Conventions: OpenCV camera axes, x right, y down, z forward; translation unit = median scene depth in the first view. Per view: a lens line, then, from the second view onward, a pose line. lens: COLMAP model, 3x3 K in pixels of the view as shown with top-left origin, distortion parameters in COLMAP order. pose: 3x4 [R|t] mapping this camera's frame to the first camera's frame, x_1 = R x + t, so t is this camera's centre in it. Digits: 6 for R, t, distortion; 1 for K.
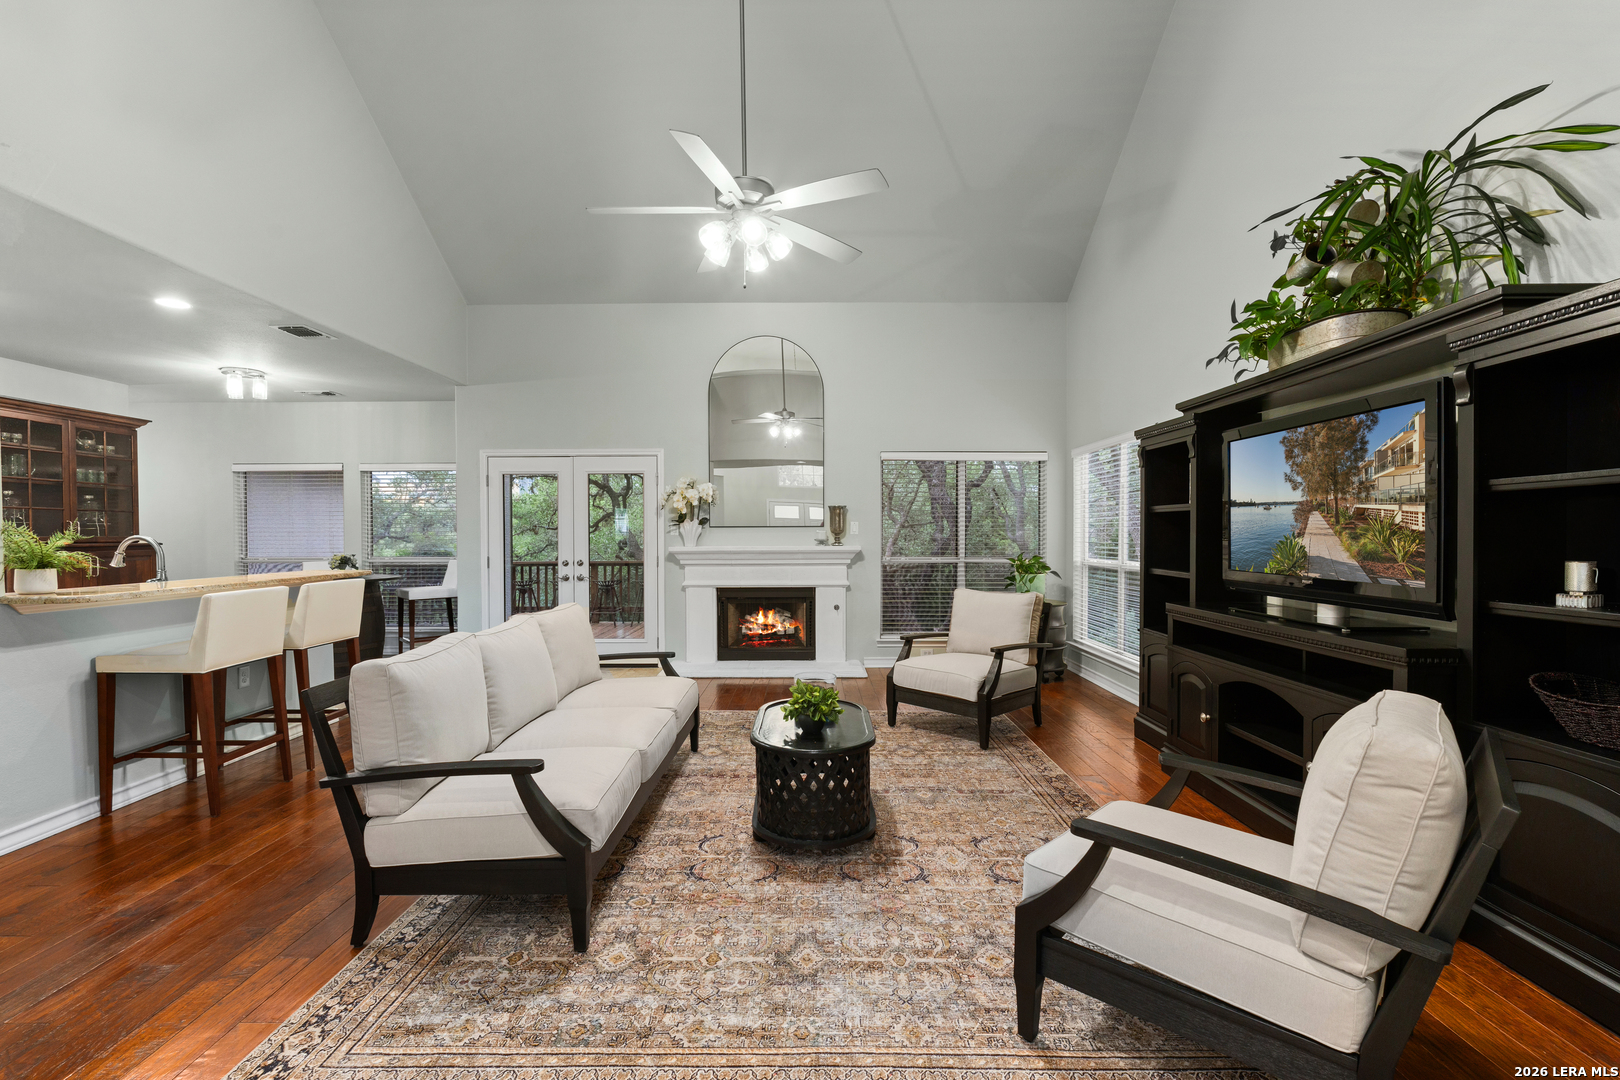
lens RADIAL K [[707.3, 0, 807.3], [0, 707.3, 542.6], [0, 0, 1]] dist [0.000613, -0.001756]
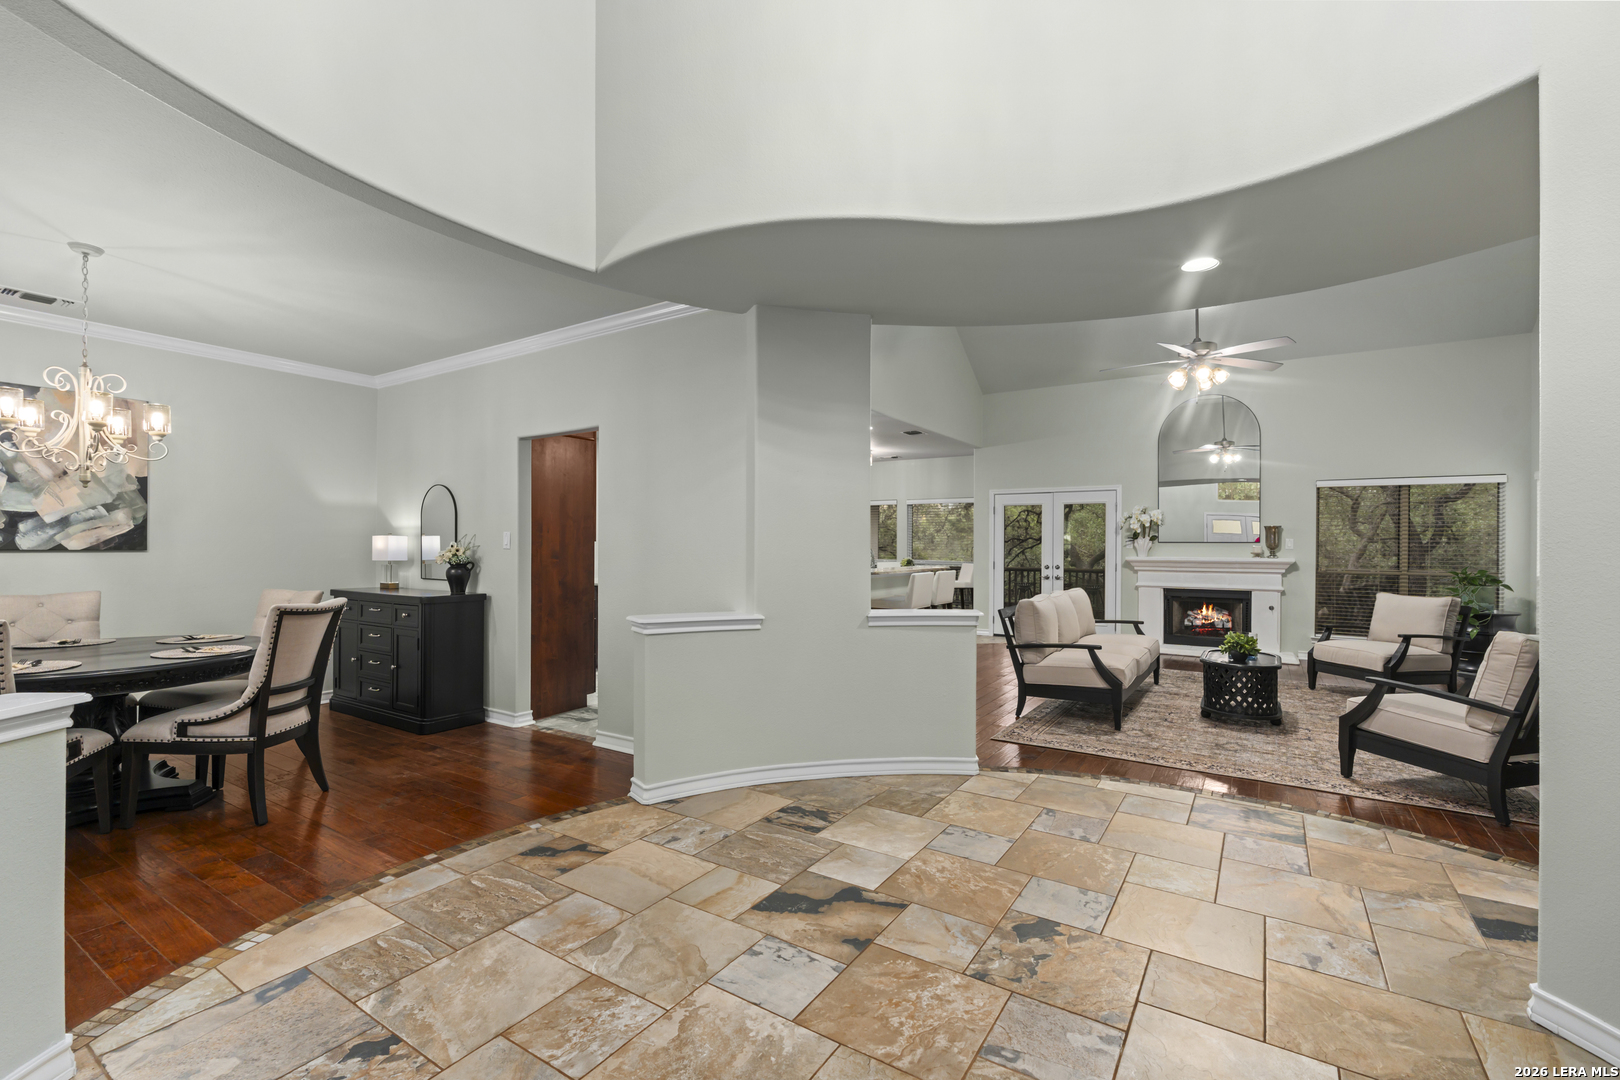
lens RADIAL K [[707.3, 0, 808.5], [0, 707.3, 544.9], [0, 0, 1]] dist [0.000613, -0.001756]
pose [[0.845344, 0.007564, -0.534170, 0.027627], [-0.014280, 0.999862, -0.008440, 0.005248], [0.534032, 0.014762, 0.845335, -0.781972]]
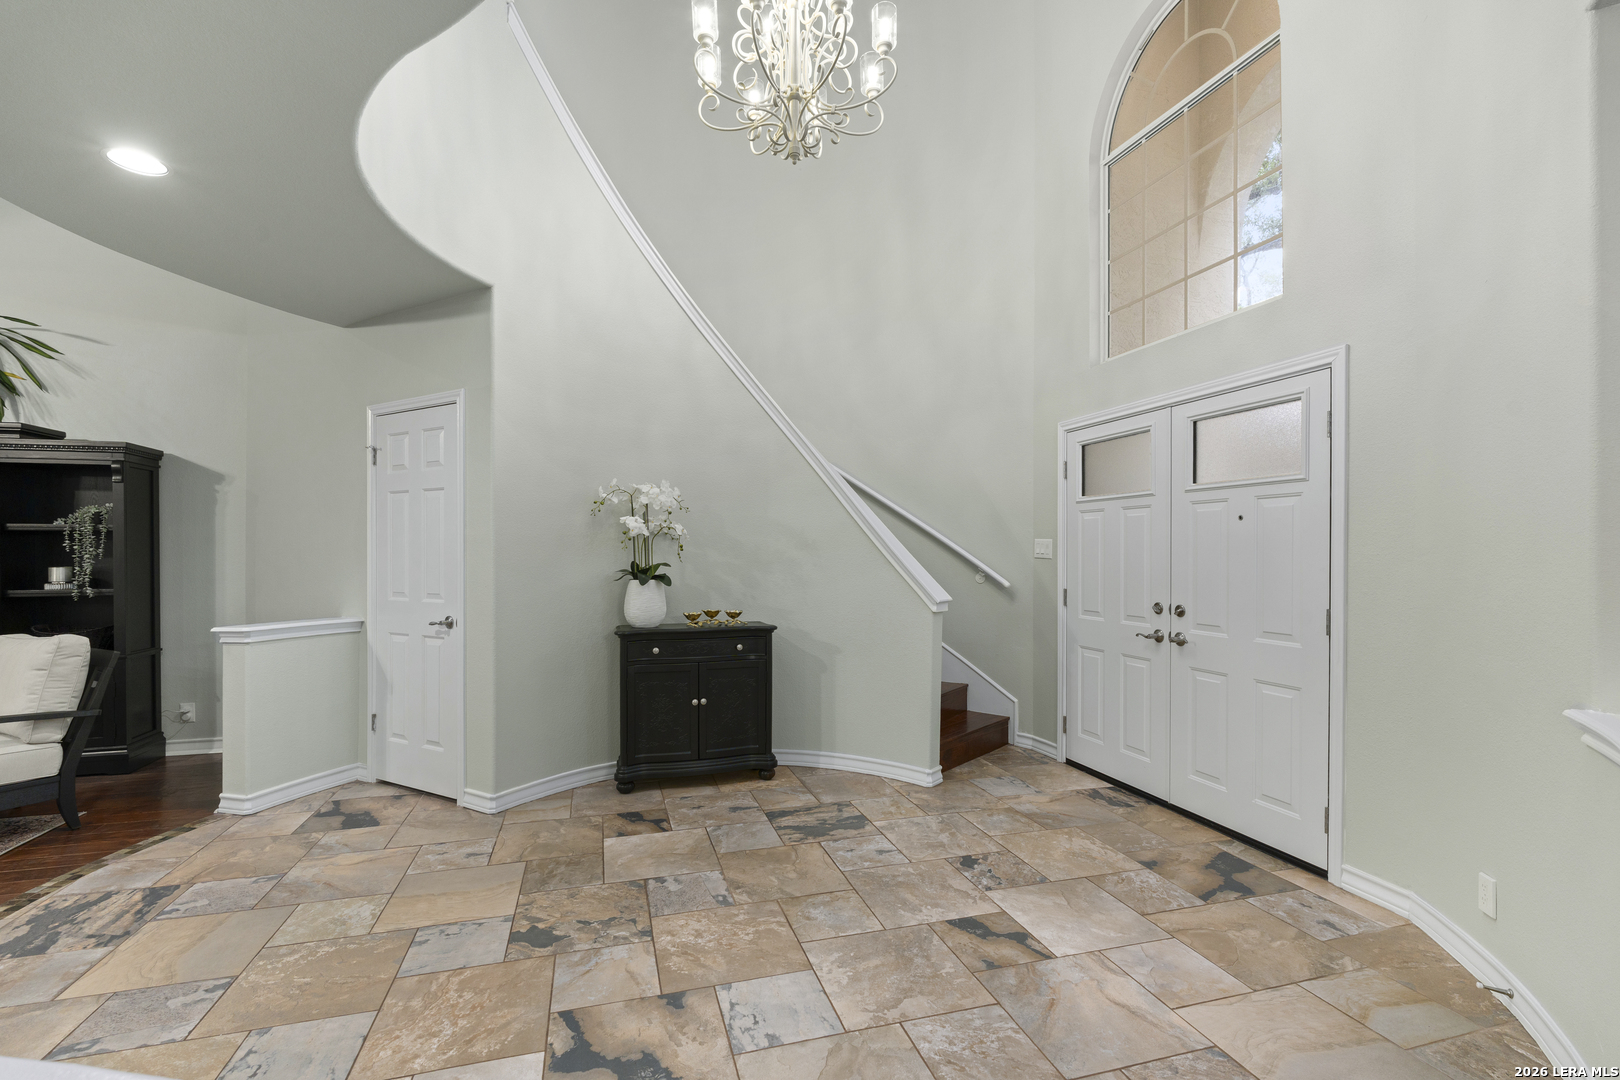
lens RADIAL K [[707.3, 0, 809.4], [0, 707.3, 554.8], [0, 0, 1]] dist [0.000613, -0.001756]
pose [[-0.293249, -0.002214, 0.956034, -0.731703], [0.010103, 0.999934, 0.005414, 0.001470], [-0.955983, 0.011246, -0.293207, -0.236572]]
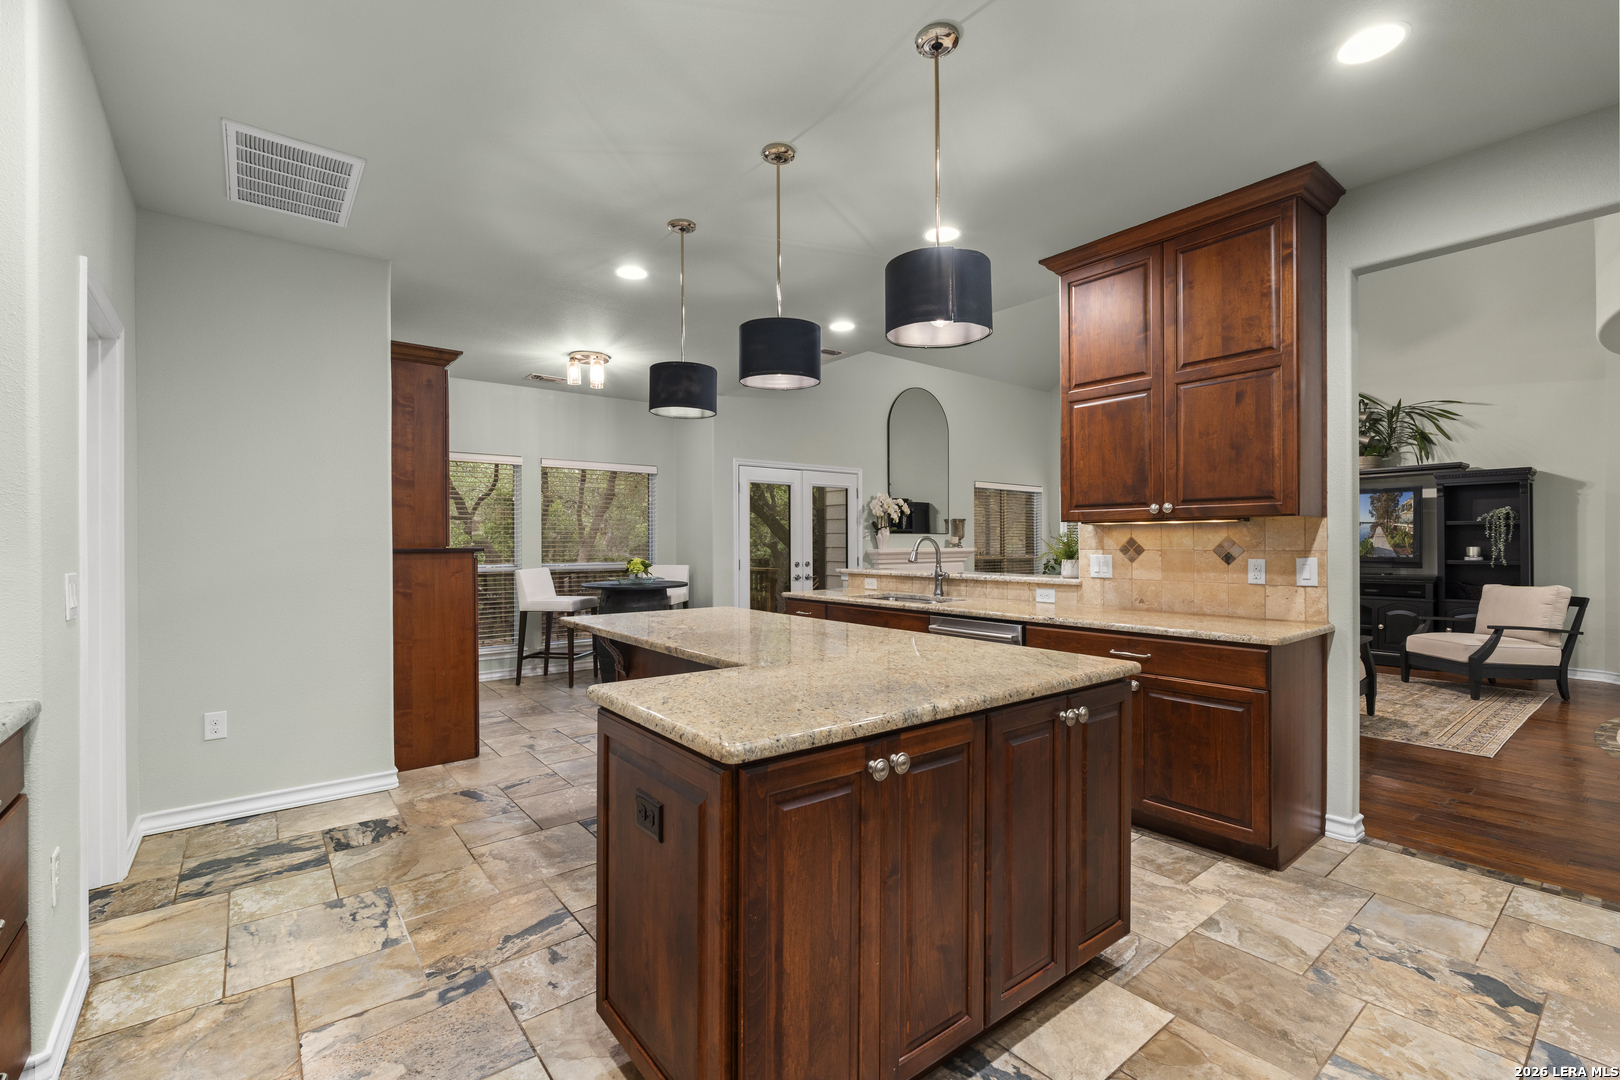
lens RADIAL K [[707.3, 0, 803.4], [0, 707.3, 545.6], [0, 0, 1]] dist [0.000613, -0.001756]
pose [[0.777799, -0.000964, 0.628513, -1.705799], [0.006700, 0.999955, -0.006758, 0.011309], [-0.628478, 0.009468, 0.777770, 0.186606]]
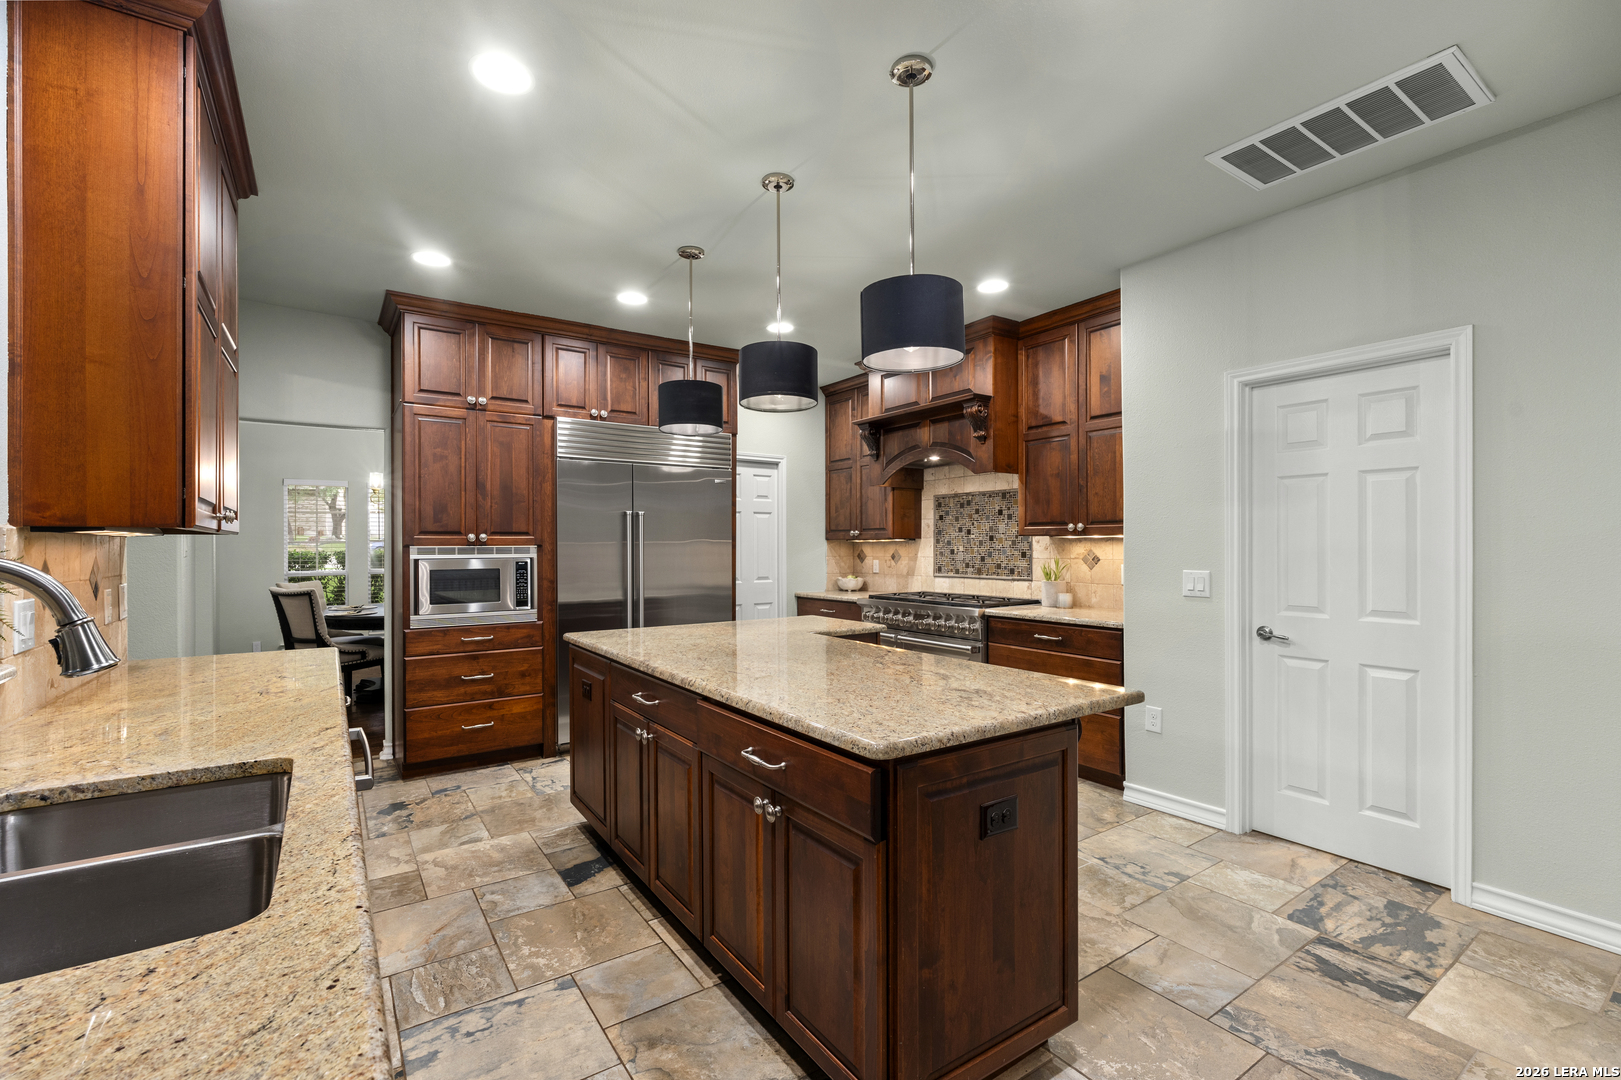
lens RADIAL K [[707.8, 0, 804.2], [0, 707.8, 545.0], [0, 0, 1]] dist [0.000613, -0.001756]
pose [[-0.820806, 0.005942, -0.571176, -0.970625], [0.001493, 0.999965, 0.008258, -0.013447], [0.571205, 0.005926, -0.820786, 1.239647]]
